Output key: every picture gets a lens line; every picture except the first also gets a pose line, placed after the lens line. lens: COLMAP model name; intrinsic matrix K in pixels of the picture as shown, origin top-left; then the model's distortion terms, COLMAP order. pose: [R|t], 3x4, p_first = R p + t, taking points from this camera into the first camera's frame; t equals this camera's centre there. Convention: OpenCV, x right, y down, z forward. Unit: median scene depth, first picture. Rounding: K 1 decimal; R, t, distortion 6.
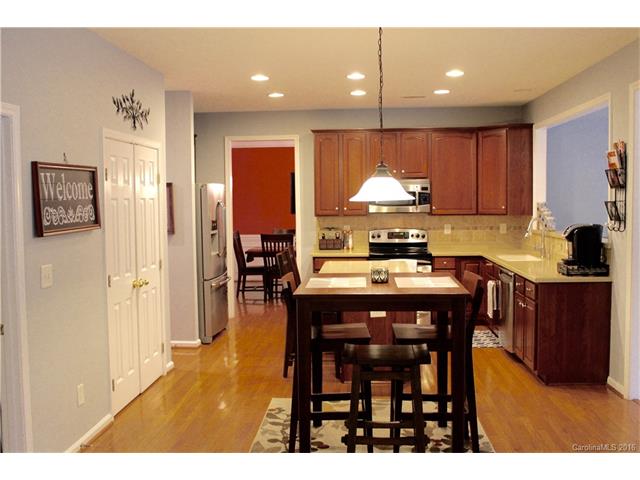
lens RADIAL K [[671.1, 0, 322.4], [0, 671.1, 242.3], [0, 0, 1]] dist [-0.084508, 0.000000]
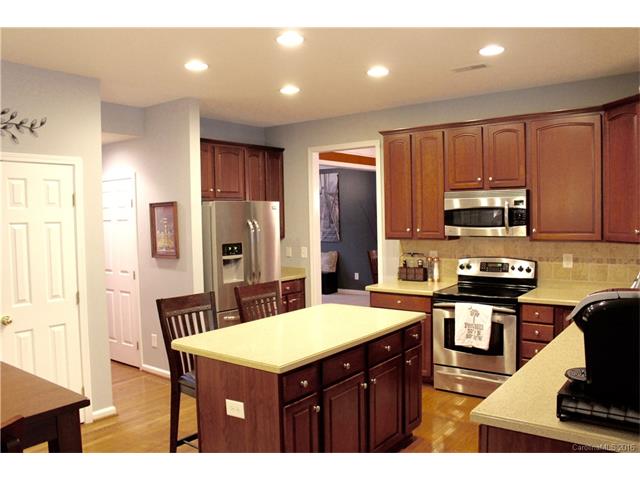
lens RADIAL K [[529.0, 0, 320.0], [0, 529.0, 239.5], [0, 0, 1]] dist [-0.116891, 0.006841]
pose [[0.832082, 0.019641, -0.554305, 0.286812], [-0.026750, 0.999631, -0.004735, -0.034523], [0.554007, 0.018768, 0.832300, 0.450608]]
